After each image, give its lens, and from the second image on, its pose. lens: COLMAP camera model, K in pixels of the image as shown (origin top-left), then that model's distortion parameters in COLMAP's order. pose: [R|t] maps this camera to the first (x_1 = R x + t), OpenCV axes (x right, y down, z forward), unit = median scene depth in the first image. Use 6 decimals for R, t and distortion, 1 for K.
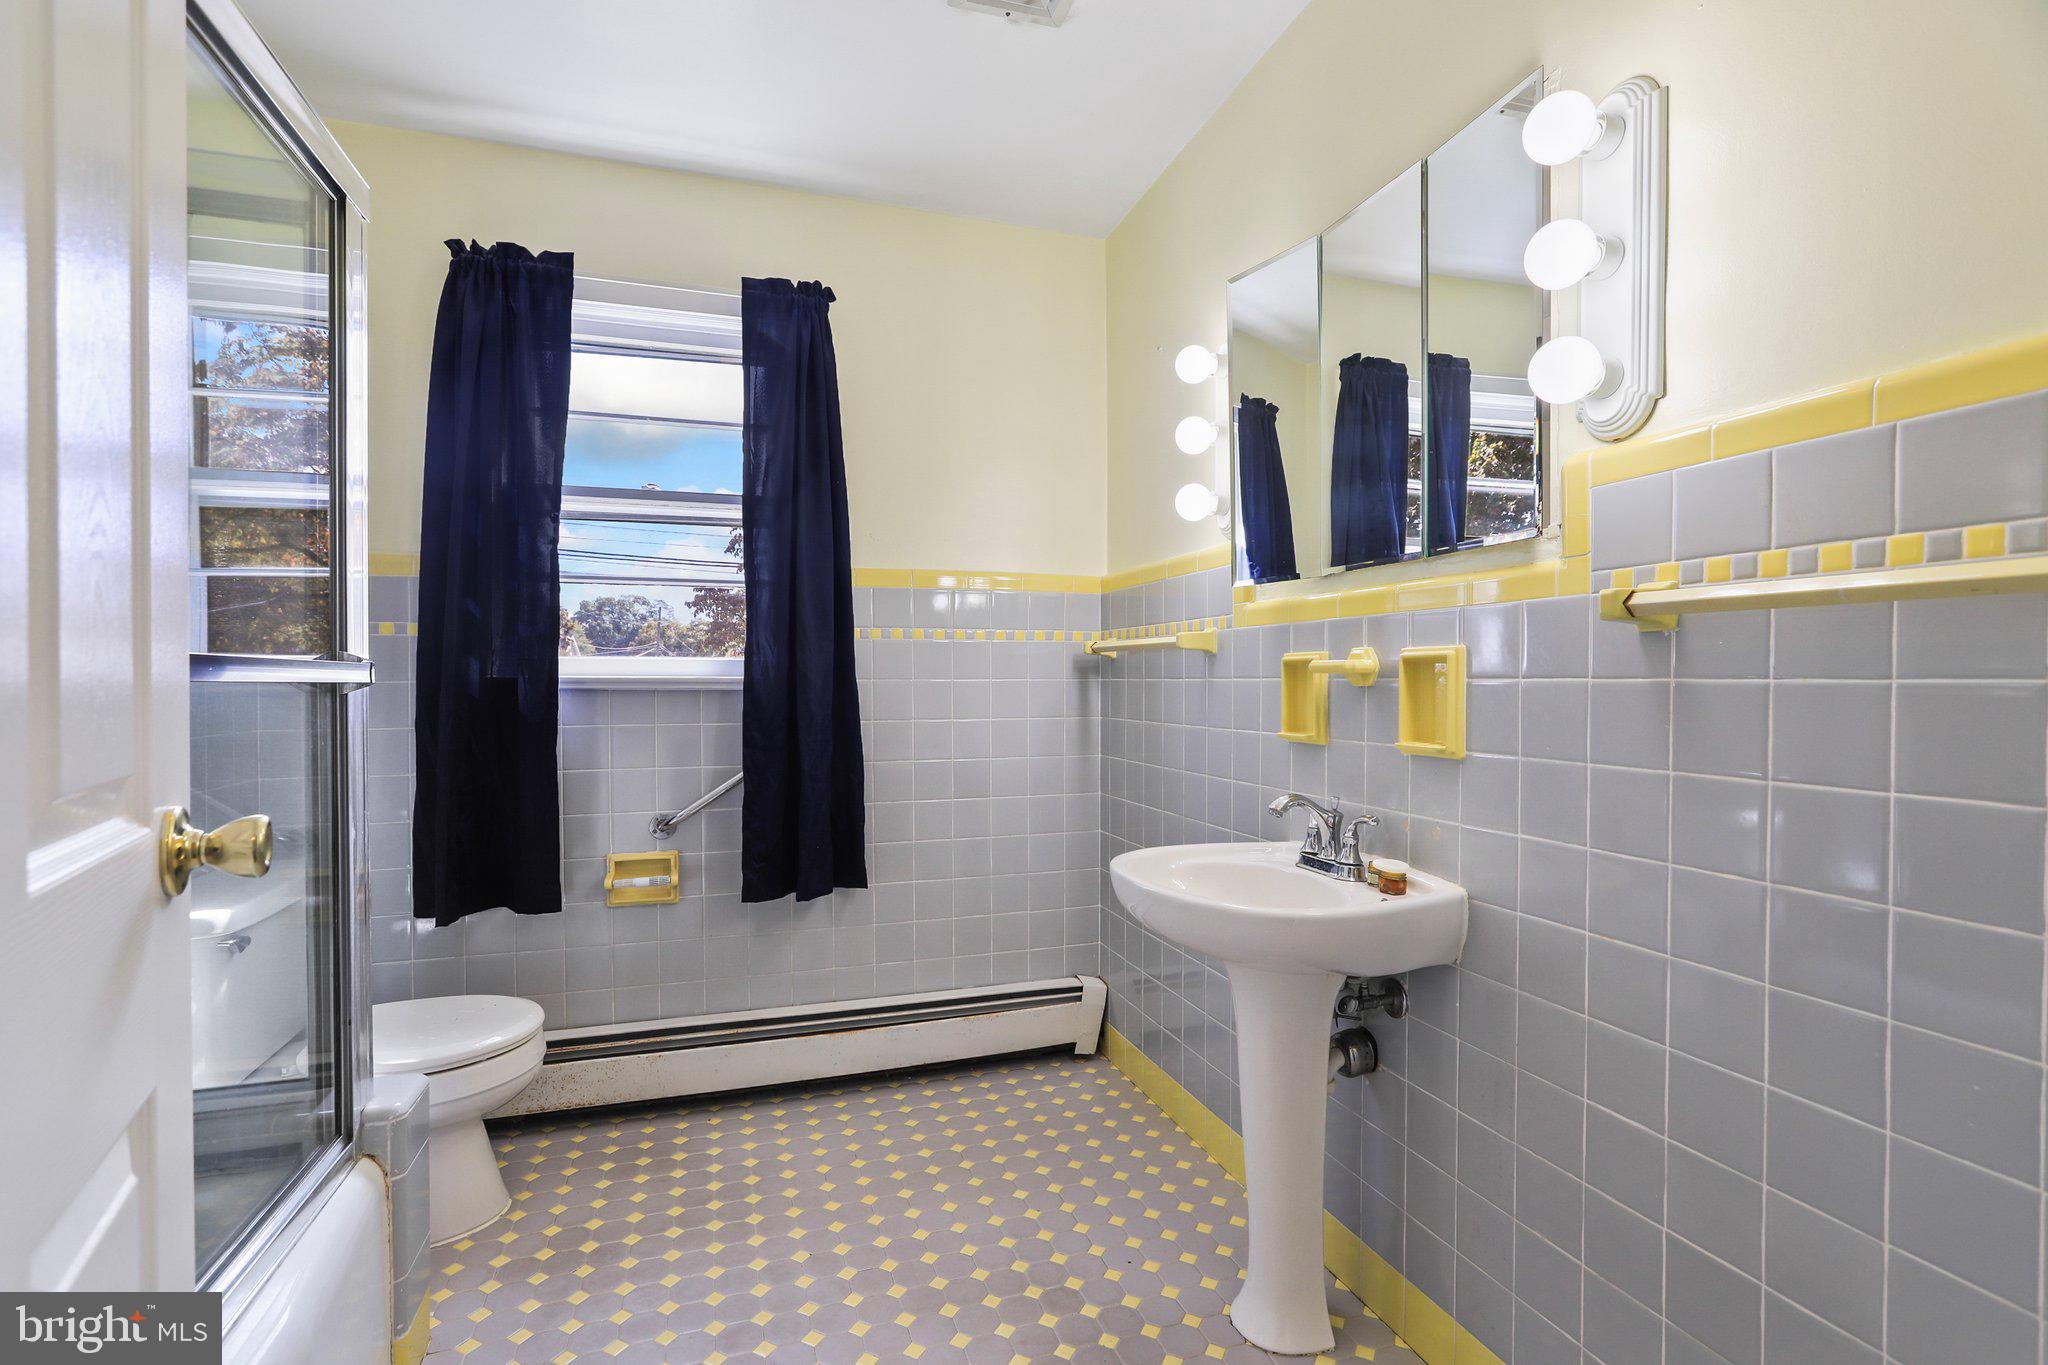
lens RADIAL K [[929.4, 0, 1015.3], [0, 929.4, 677.3], [0, 0, 1]] dist [-0.046059, 0.024037]
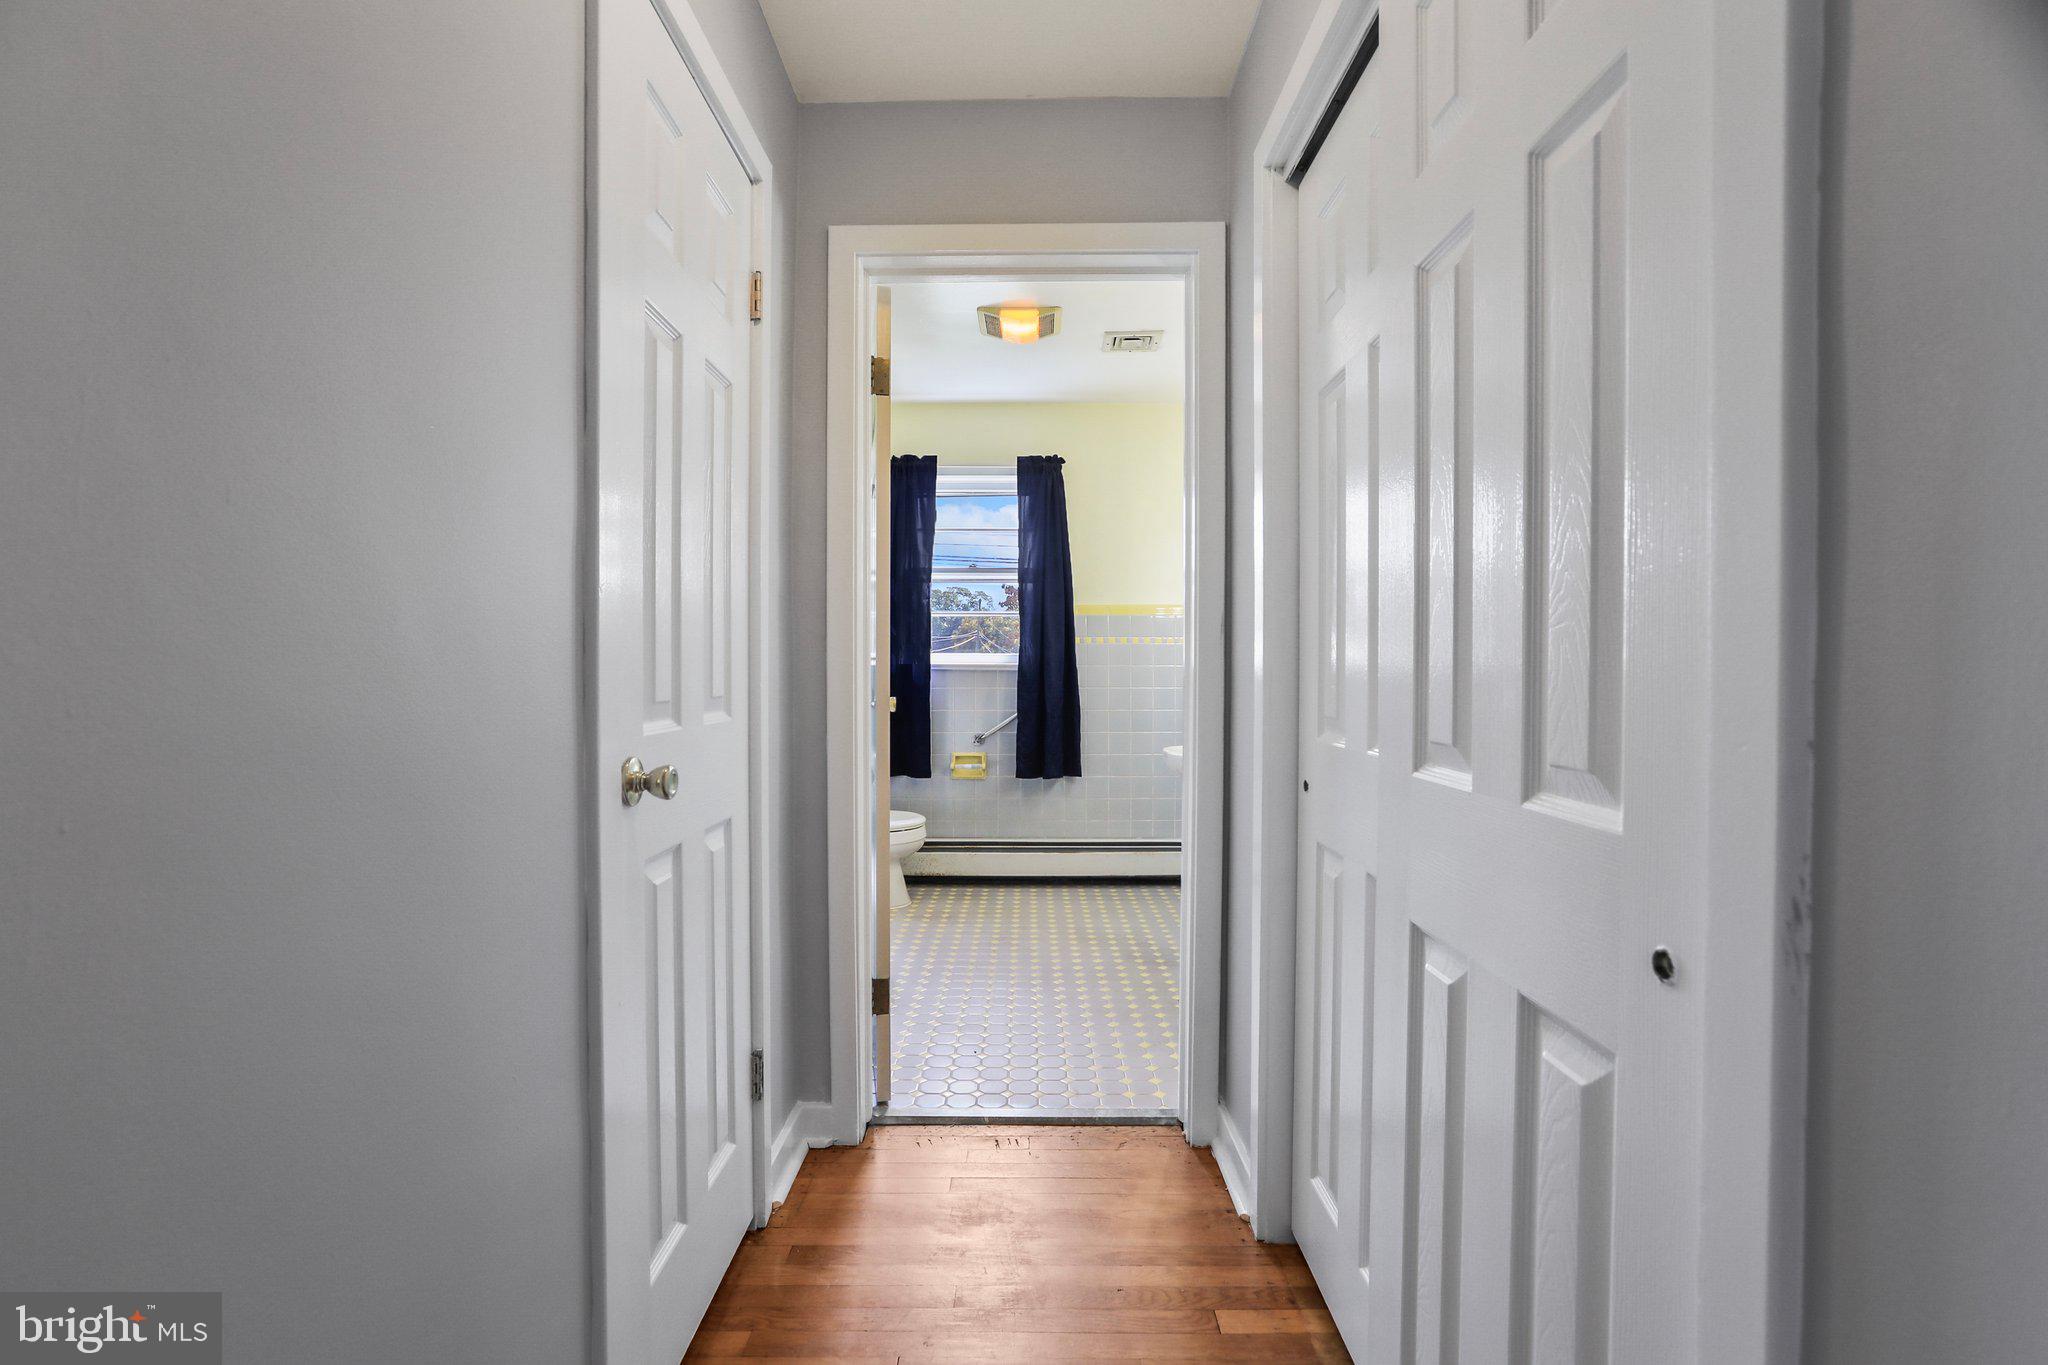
lens RADIAL K [[929.4, 0, 1015.3], [0, 929.4, 677.3], [0, 0, 1]] dist [-0.046059, 0.024037]
pose [[0.946272, 0.008613, -0.323257, 0.337225], [-0.004003, 0.999881, 0.014923, -0.000801], [0.323347, -0.012827, 0.946193, -0.861131]]
